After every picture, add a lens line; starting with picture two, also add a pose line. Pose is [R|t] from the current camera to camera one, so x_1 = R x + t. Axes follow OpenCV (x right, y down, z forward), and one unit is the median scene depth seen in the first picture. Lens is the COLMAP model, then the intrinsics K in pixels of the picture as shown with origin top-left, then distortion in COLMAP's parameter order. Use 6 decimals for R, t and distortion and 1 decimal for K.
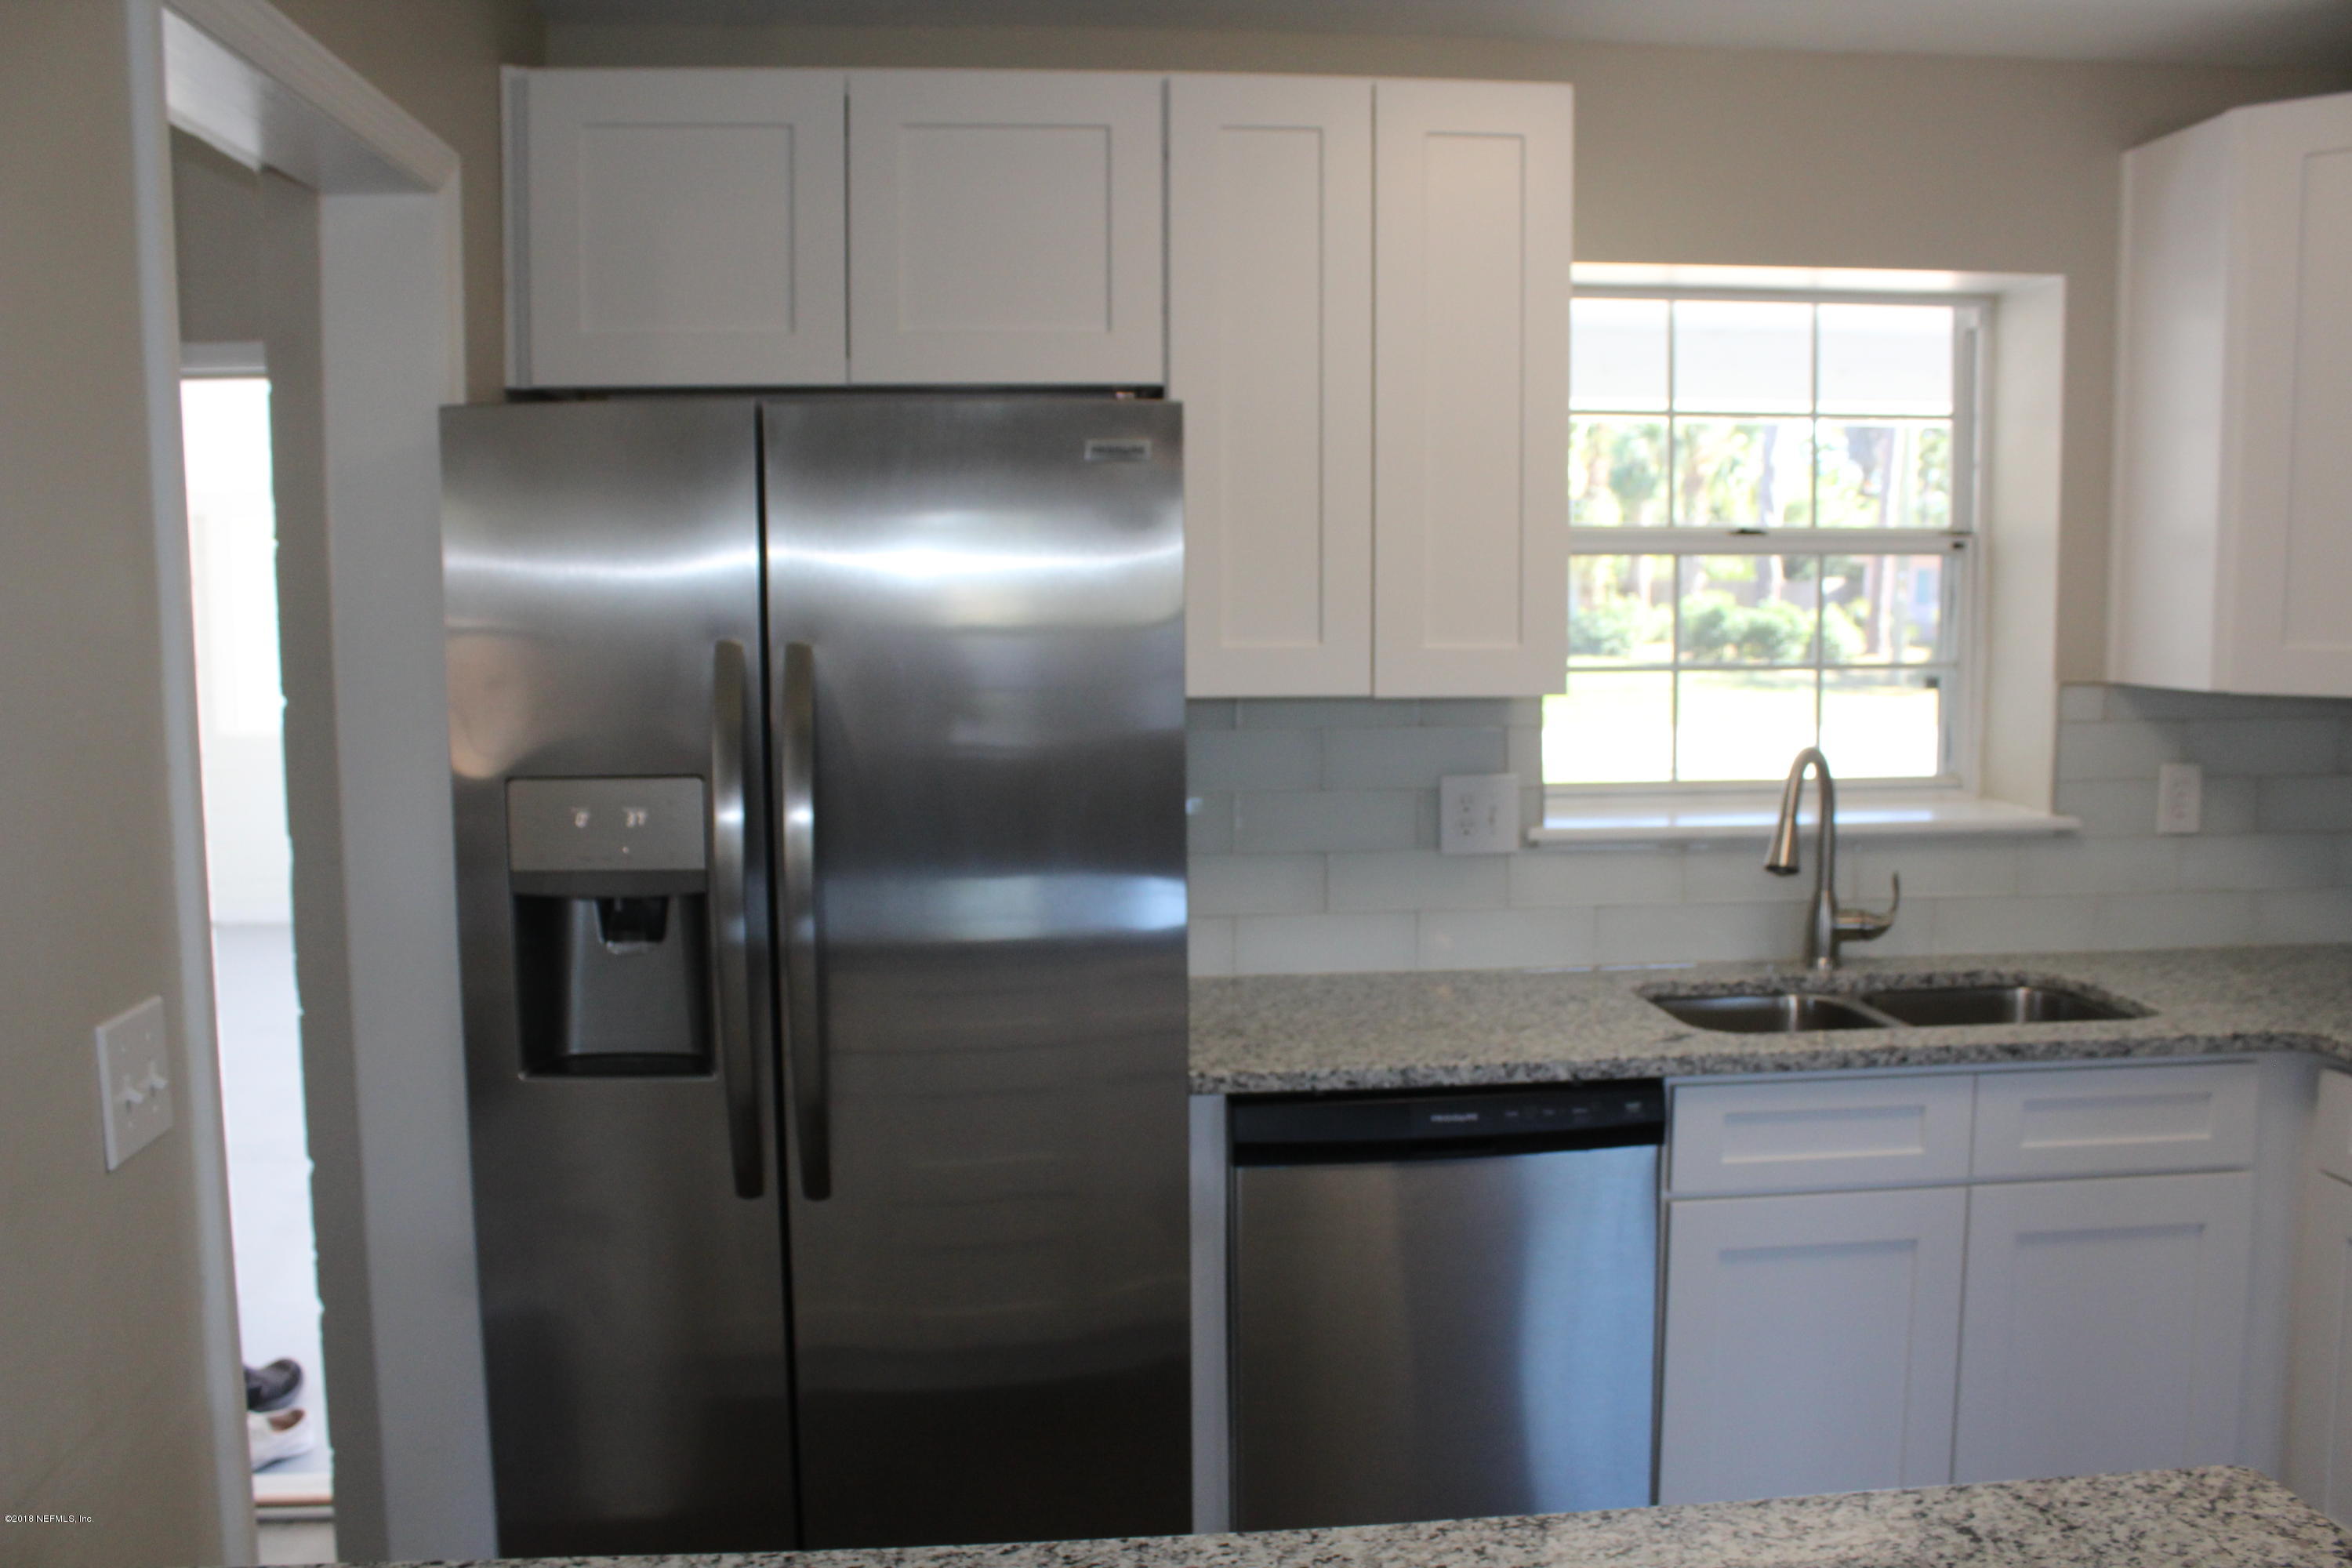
lens RADIAL K [[1974.1, 0, 1167.4], [0, 1974.1, 795.2], [0, 0, 1]] dist [-0.151996, 0.118406]
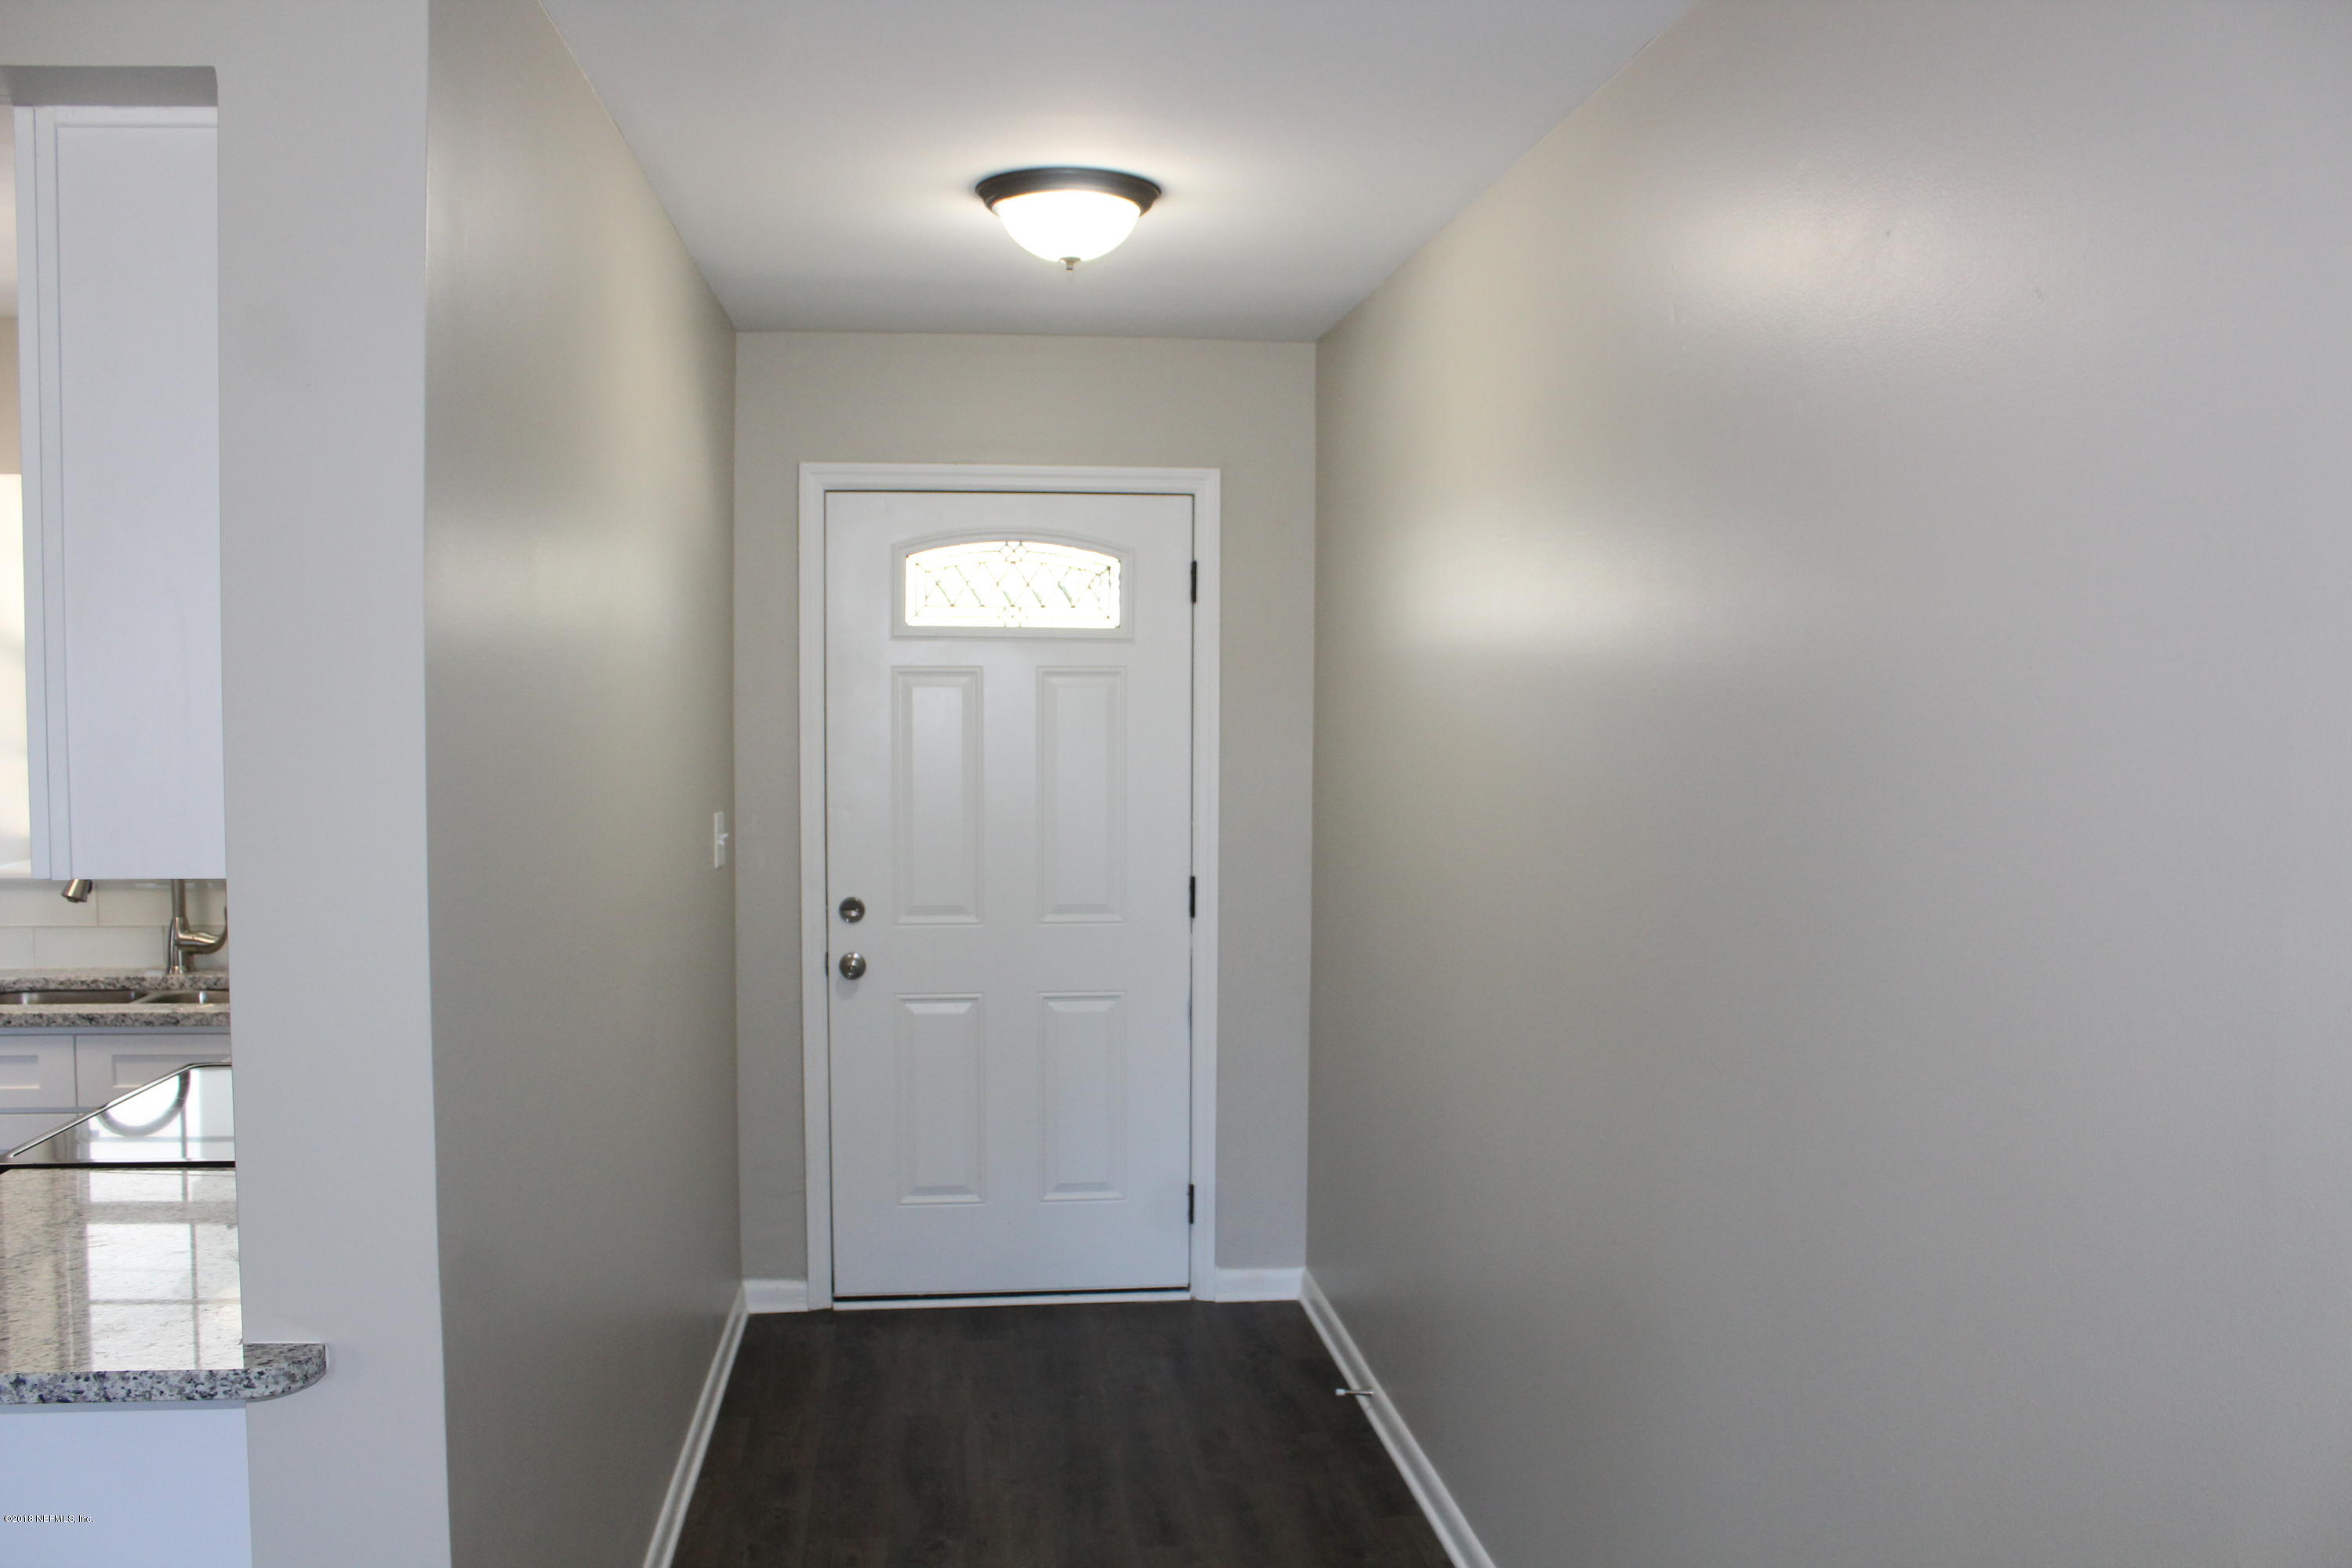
lens RADIAL K [[1974.1, 0, 1169.9], [0, 1974.1, 801.2], [0, 0, 1]] dist [-0.151996, 0.118406]
pose [[0.999798, 0.008829, 0.018039, 1.185053], [-0.008094, 0.999148, -0.040461, 0.017745], [-0.018381, 0.040307, 0.999018, -0.450853]]
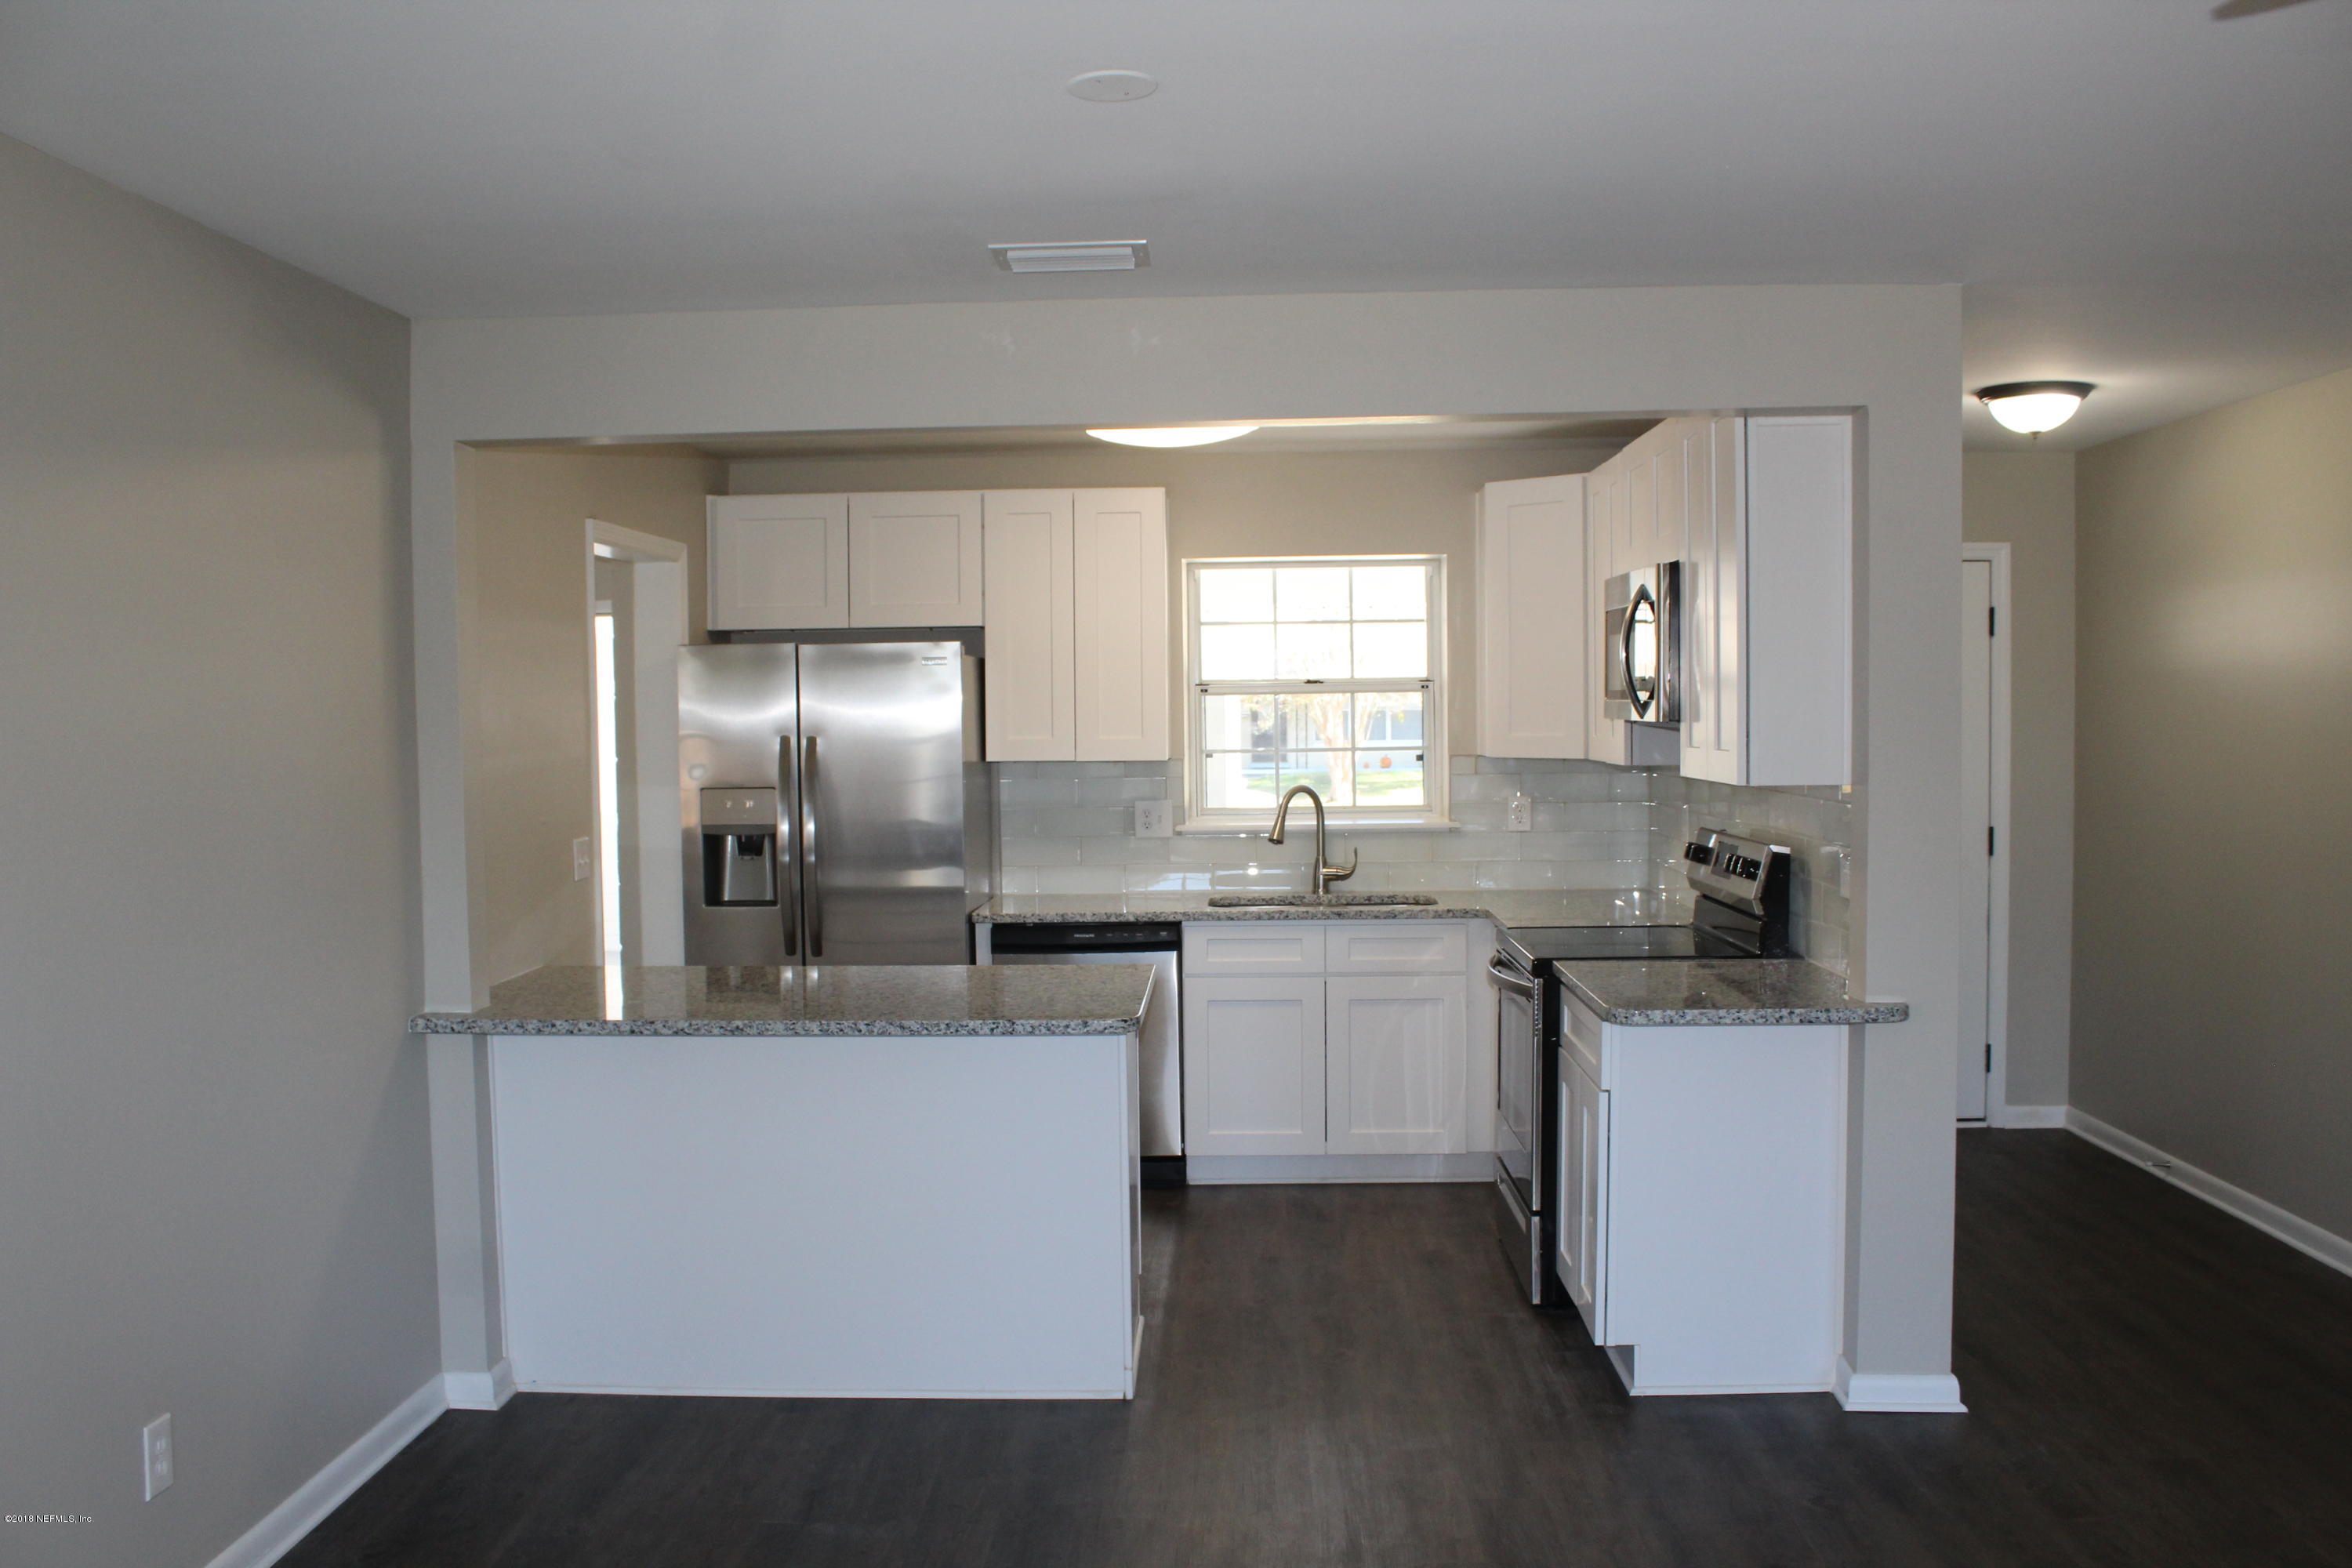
lens RADIAL K [[1974.1, 0, 1166.0], [0, 1974.1, 801.2], [0, 0, 1]] dist [-0.151996, 0.118406]
pose [[0.991229, 0.000258, -0.132156, 0.521667], [-0.007812, 0.998364, -0.056650, 0.127429], [0.131925, 0.057185, 0.989609, -1.262834]]
